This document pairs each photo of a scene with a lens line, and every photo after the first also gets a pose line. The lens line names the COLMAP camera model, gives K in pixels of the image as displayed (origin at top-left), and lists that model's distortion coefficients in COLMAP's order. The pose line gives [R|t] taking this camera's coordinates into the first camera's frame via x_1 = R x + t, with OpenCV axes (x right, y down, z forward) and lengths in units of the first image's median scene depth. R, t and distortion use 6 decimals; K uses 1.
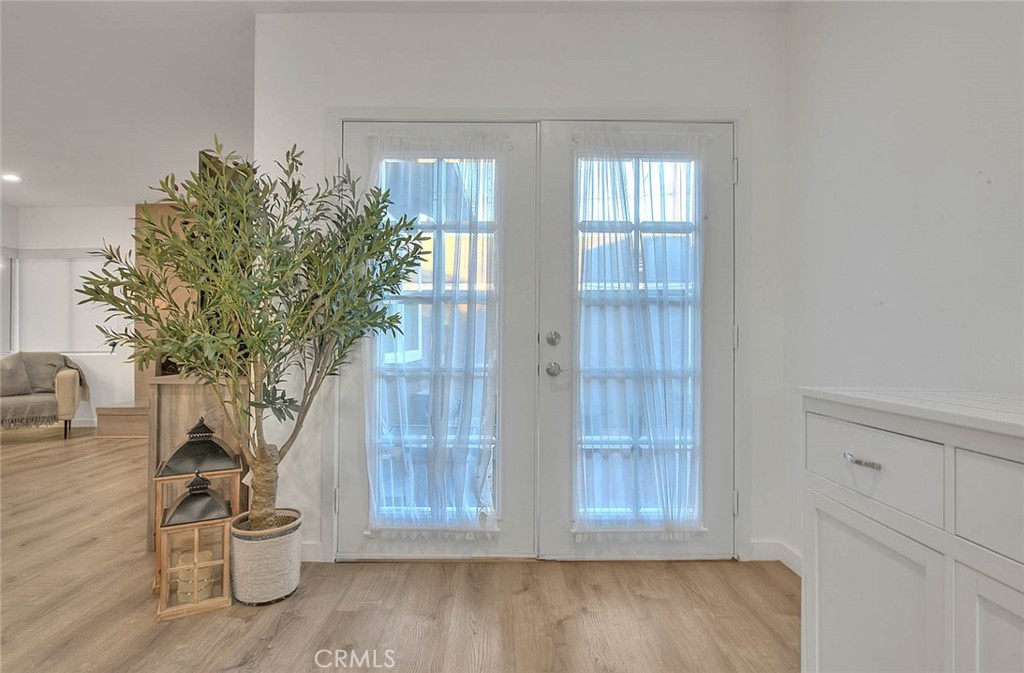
lens RADIAL K [[515.5, 0, 514.5], [0, 515.5, 337.7], [0, 0, 1]] dist [-0.002463, -0.000666]
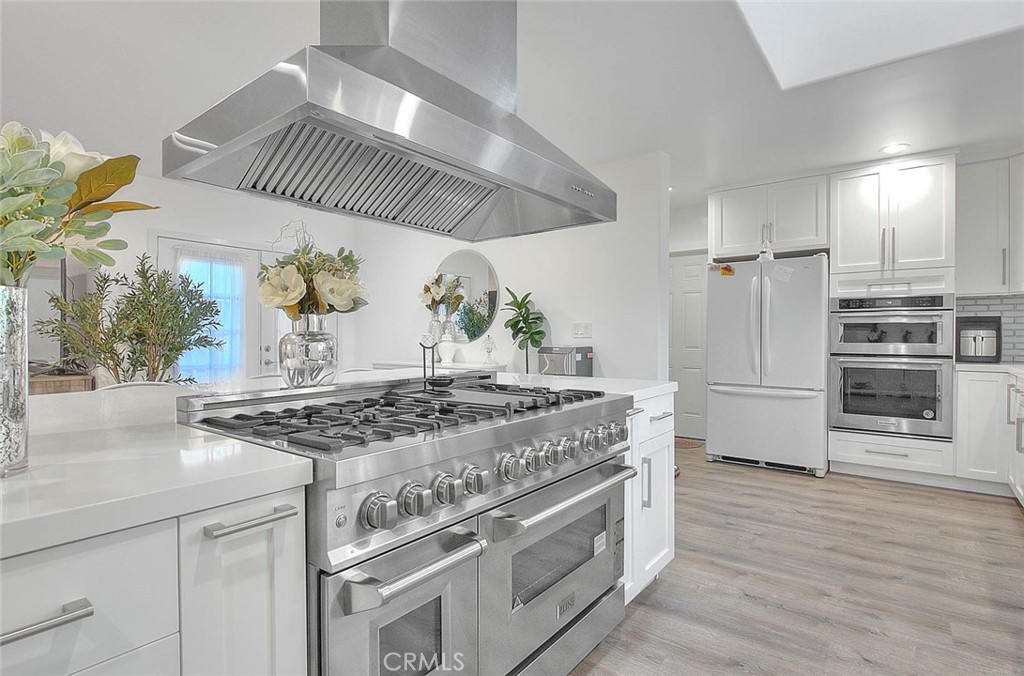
lens RADIAL K [[515.5, 0, 508.1], [0, 515.5, 333.6], [0, 0, 1]] dist [-0.002463, -0.000666]
pose [[0.617485, -0.000397, 0.786583, -1.048679], [-0.006640, 0.999962, 0.005717, -0.083574], [-0.786555, -0.008753, 0.617458, -1.213512]]
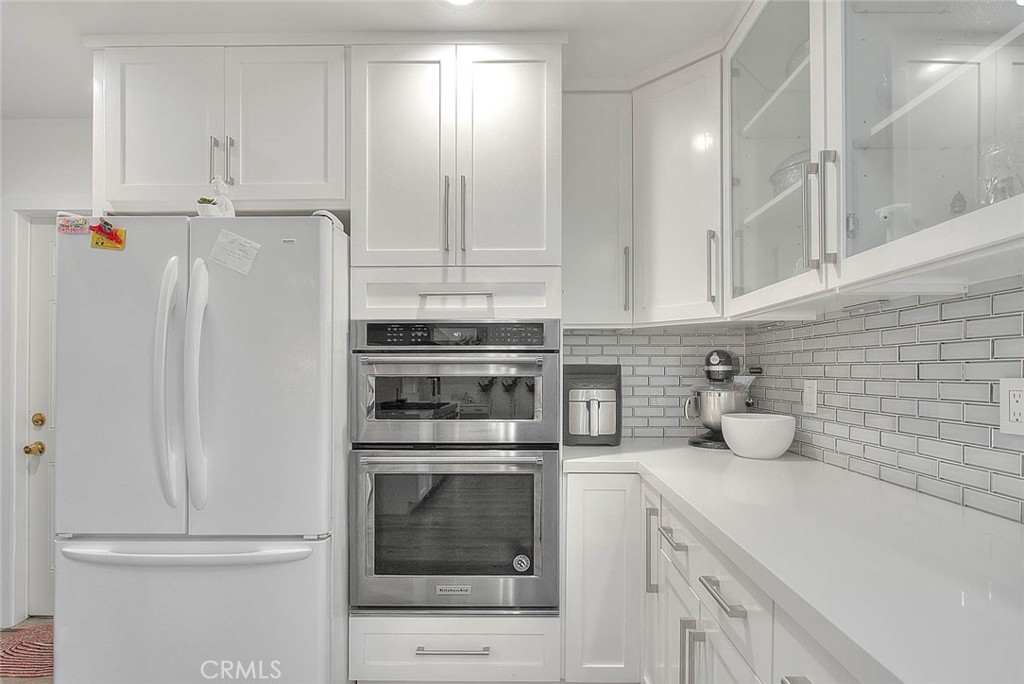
lens RADIAL K [[519.1, 0, 528.8], [0, 519.1, 368.3], [0, 0, 1]] dist [-0.003389, 0.000412]
pose [[0.004840, 0.007547, 0.999960, 0.239614], [-0.006126, 0.999953, -0.007517, -0.124820], [-0.999970, -0.006089, 0.004886, -1.269741]]
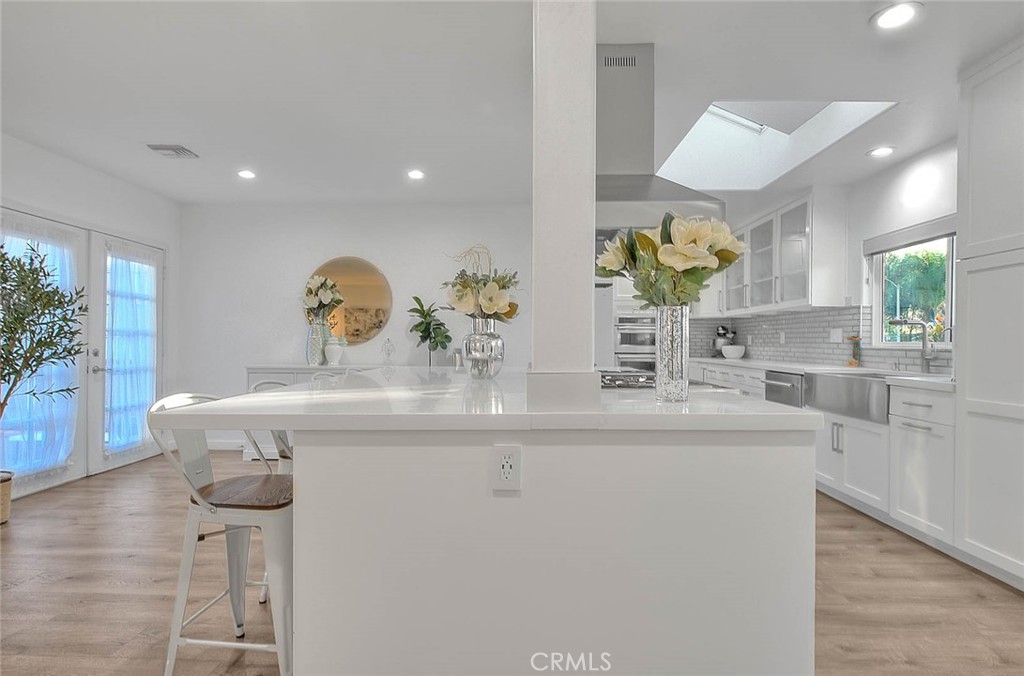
lens RADIAL K [[515.5, 0, 512.8], [0, 515.5, 340.2], [0, 0, 1]] dist [-0.002463, -0.000666]
pose [[0.021945, 0.004457, 0.999749, -1.715355], [-0.014892, 0.999881, -0.004131, -0.056419], [-0.999648, -0.014798, 0.022009, -0.509586]]
